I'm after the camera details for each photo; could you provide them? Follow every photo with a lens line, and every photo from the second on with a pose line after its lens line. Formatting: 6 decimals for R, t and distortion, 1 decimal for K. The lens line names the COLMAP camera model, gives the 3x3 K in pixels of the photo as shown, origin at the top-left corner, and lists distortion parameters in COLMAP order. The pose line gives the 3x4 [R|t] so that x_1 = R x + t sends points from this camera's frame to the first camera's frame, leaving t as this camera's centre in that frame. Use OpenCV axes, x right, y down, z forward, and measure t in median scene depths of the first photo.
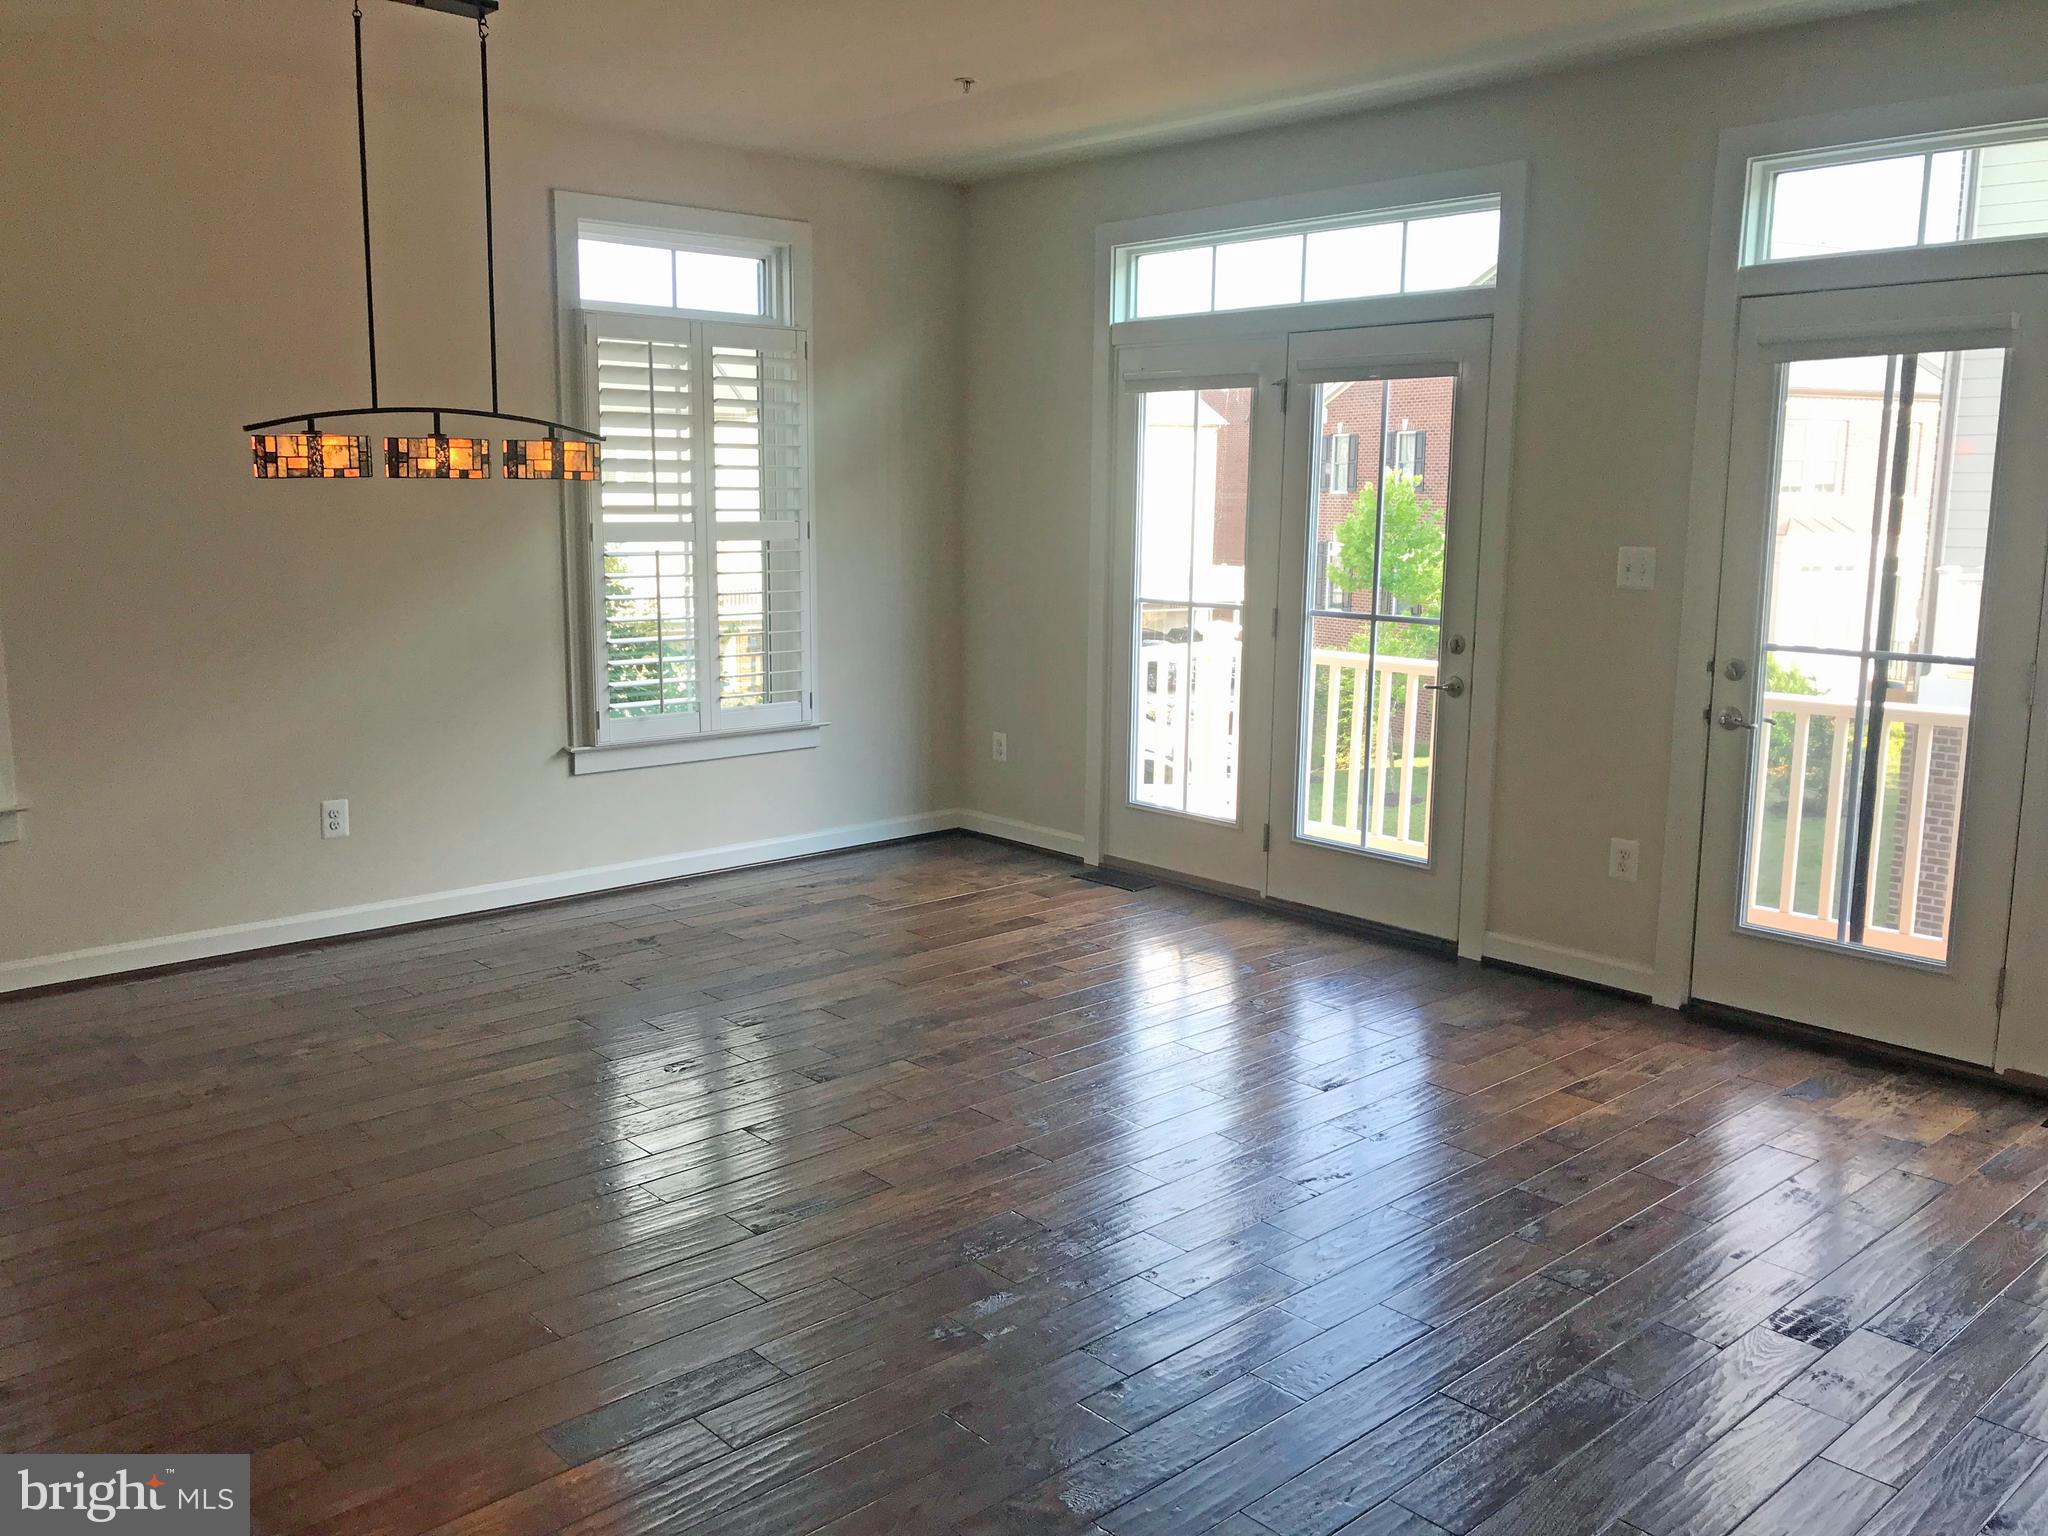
lens RADIAL K [[1675.7, 0, 1018.9], [0, 1675.7, 736.3], [0, 0, 1]] dist [0.027136, -0.005705]
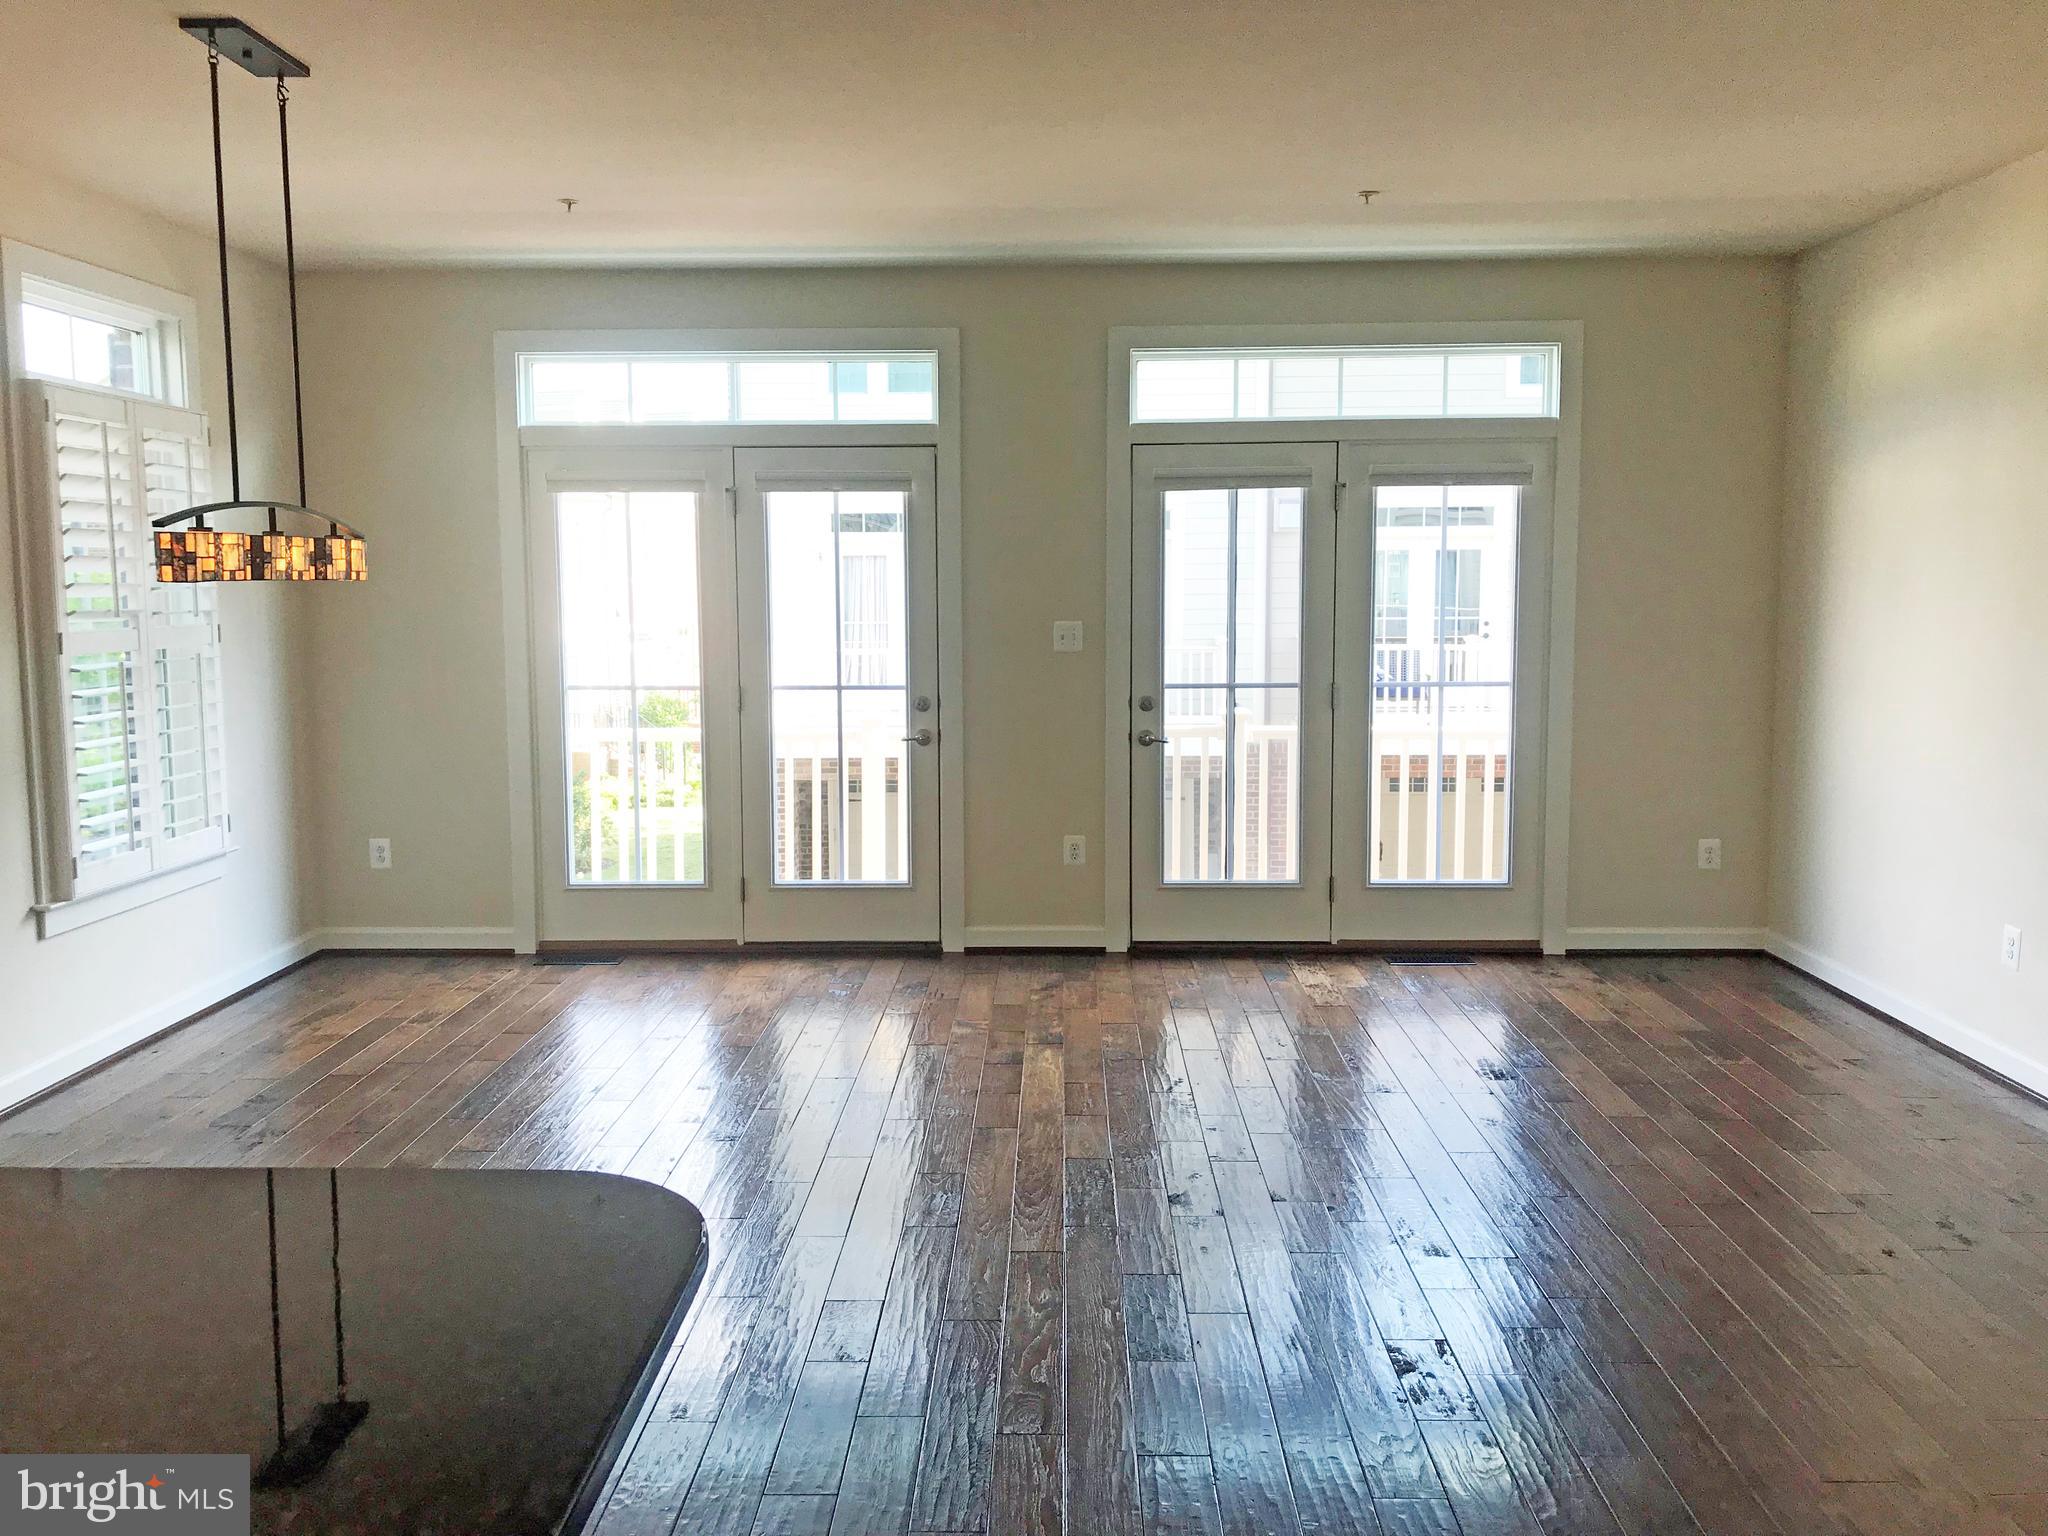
lens RADIAL K [[1663.0, 0, 1024.0], [0, 1663.0, 768.0], [0, 0, 1]] dist [0.021461, -0.012864]
pose [[0.685898, -0.093640, 0.721648, -0.628201], [0.119302, 0.992738, 0.015425, -0.018333], [-0.717851, 0.075514, 0.692089, 0.096369]]
